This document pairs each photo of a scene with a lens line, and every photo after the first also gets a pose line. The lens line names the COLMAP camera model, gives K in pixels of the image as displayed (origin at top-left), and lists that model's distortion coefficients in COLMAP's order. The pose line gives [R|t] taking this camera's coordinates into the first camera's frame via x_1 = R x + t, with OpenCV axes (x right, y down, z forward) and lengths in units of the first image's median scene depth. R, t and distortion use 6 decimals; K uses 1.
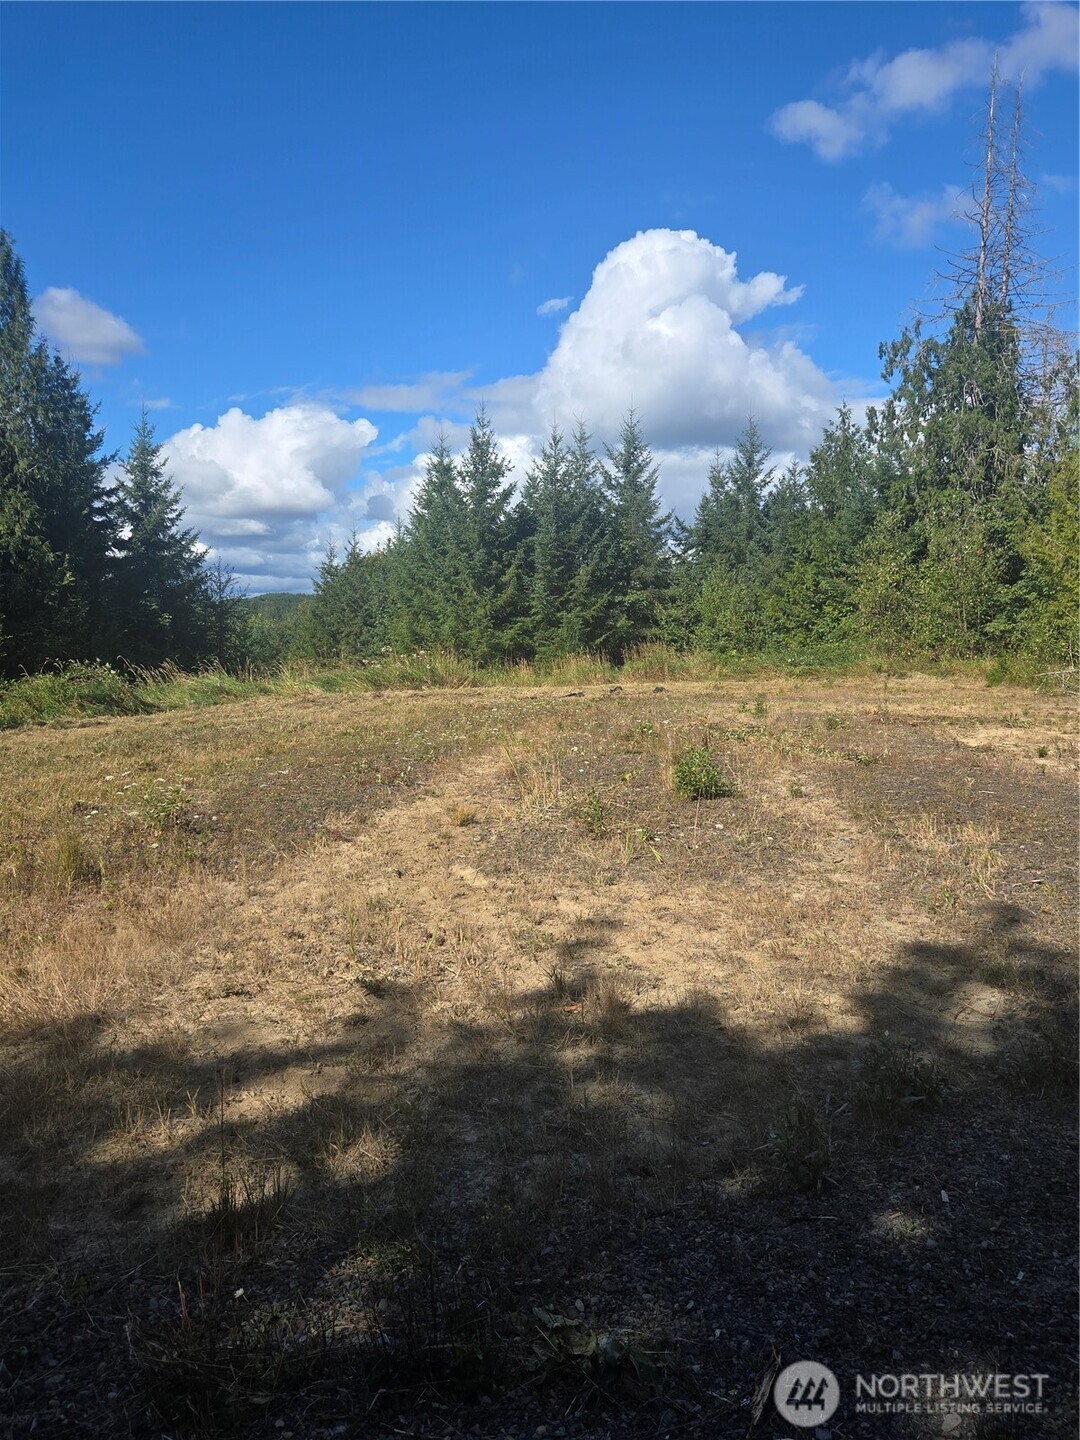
lens RADIAL K [[969.0, 0, 540.5], [0, 969.0, 718.2], [0, 0, 1]] dist [0.011360, -0.005519]
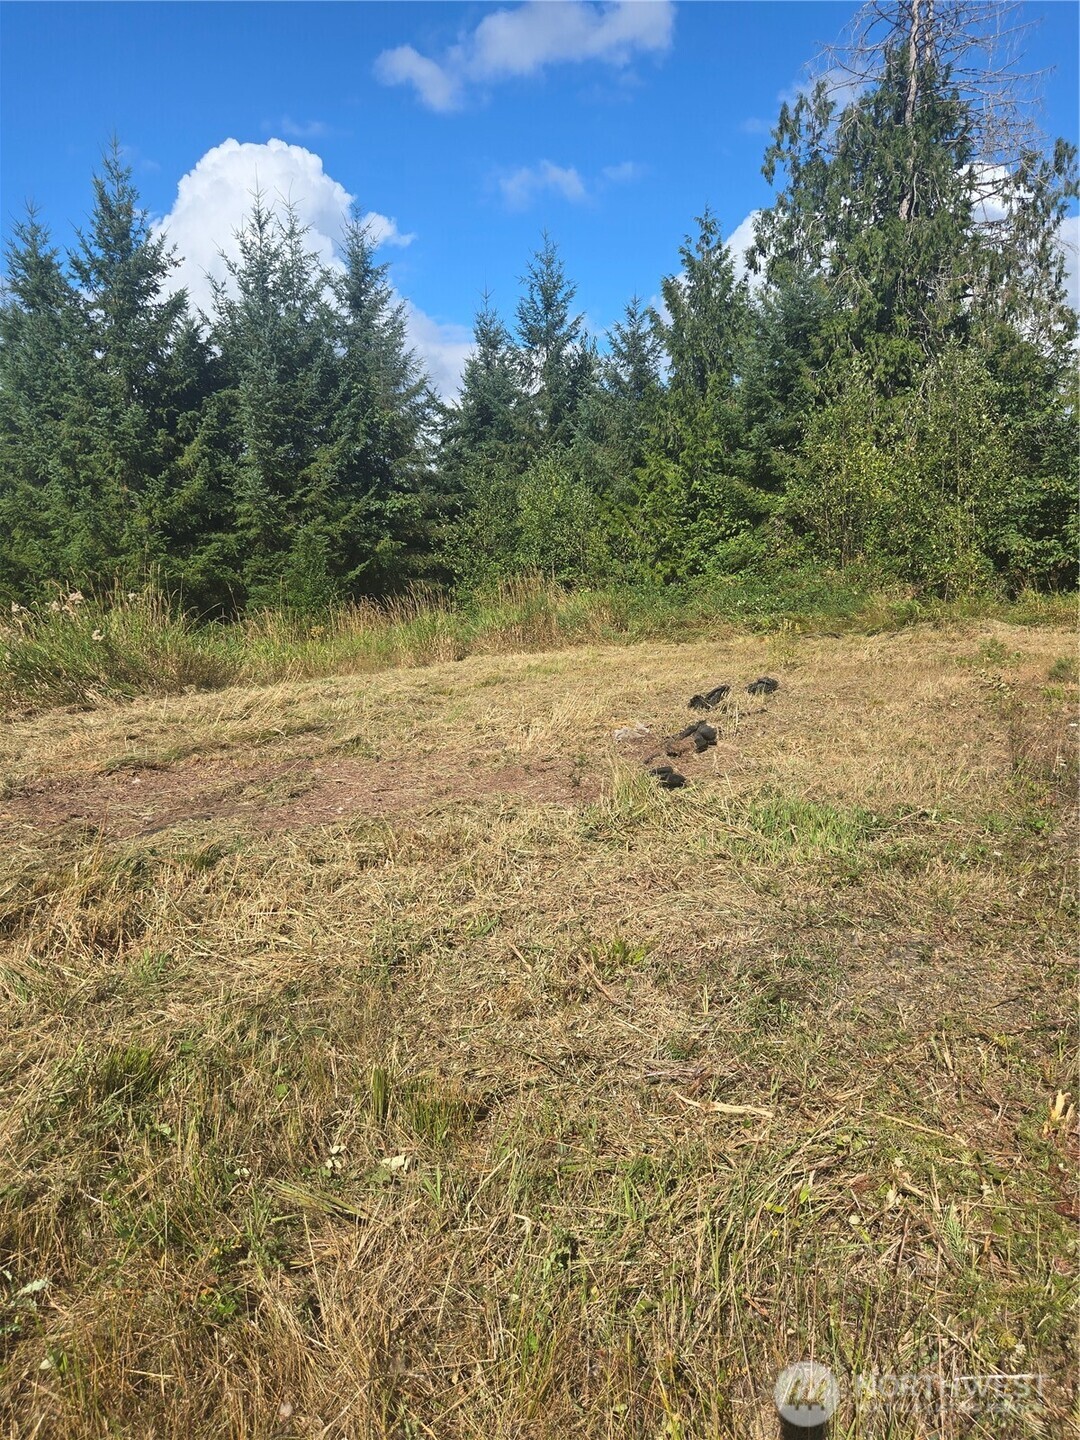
lens RADIAL K [[969.0, 0, 518.2], [0, 969.0, 757.7], [0, 0, 1]] dist [0.011360, -0.005519]
pose [[0.931907, -0.067959, 0.356275, -0.067477], [0.033252, 0.994161, 0.102660, -0.024770], [-0.361171, -0.083823, 0.928725, 0.389680]]
